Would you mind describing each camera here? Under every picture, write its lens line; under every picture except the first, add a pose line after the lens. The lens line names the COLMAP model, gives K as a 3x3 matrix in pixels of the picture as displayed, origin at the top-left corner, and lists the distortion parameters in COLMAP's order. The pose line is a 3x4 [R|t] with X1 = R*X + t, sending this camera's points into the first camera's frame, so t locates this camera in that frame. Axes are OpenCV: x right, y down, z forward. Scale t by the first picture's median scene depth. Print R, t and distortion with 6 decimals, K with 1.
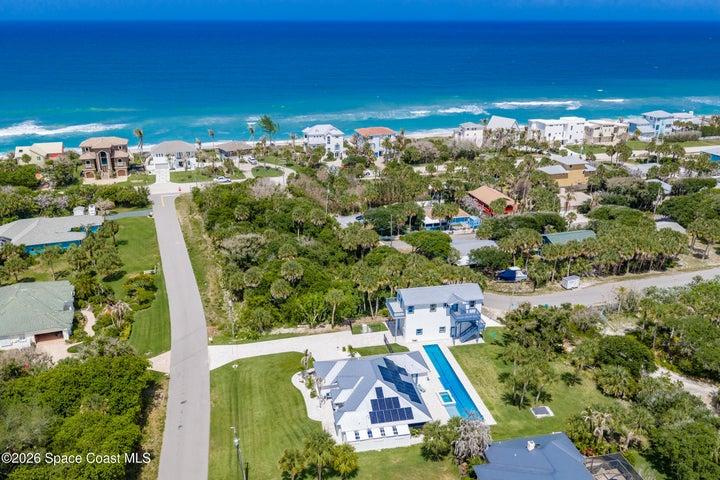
lens RADIAL K [[597.9, 0, 362.6], [0, 597.9, 242.4], [0, 0, 1]] dist [0.014411, -0.018811]
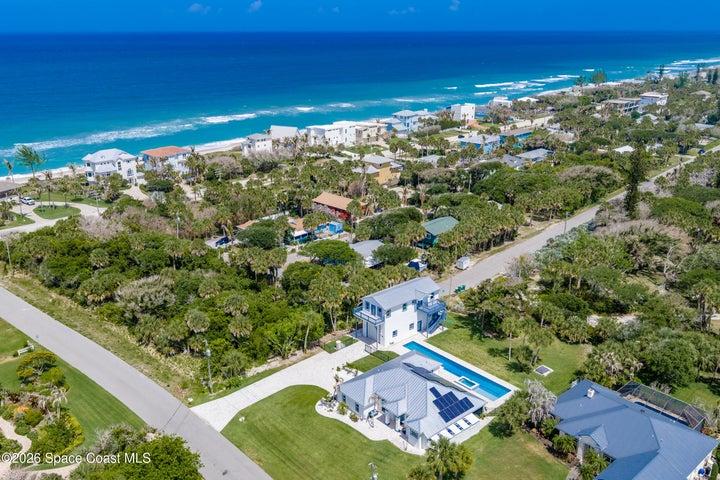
lens RADIAL K [[613.2, 0, 363.7], [0, 613.2, 240.3], [0, 0, 1]] dist [0.029192, -0.008324]
pose [[0.865984, -0.165344, 0.471946, -0.326923], [0.178497, 0.983791, 0.017138, -0.026316], [-0.467129, 0.069400, 0.881461, 0.074568]]
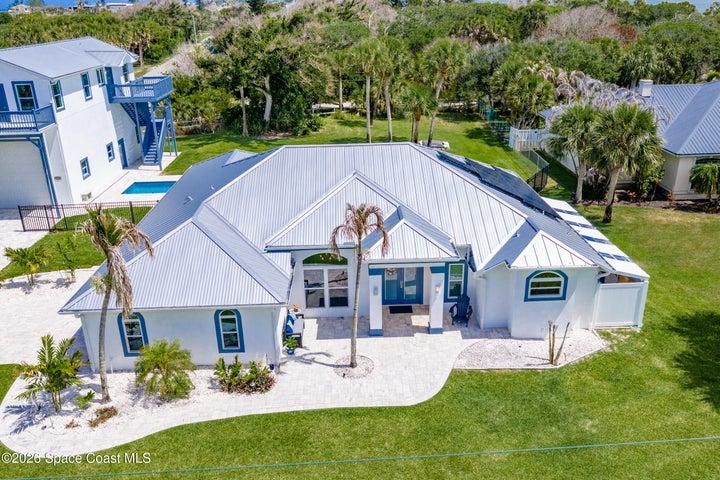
lens RADIAL K [[597.9, 0, 362.6], [0, 597.9, 242.4], [0, 0, 1]] dist [0.014411, -0.018811]
pose [[0.164074, -0.374972, 0.912401, -0.164574], [0.365181, 0.882310, 0.296936, 0.112328], [-0.916364, 0.284473, 0.281697, 0.602932]]
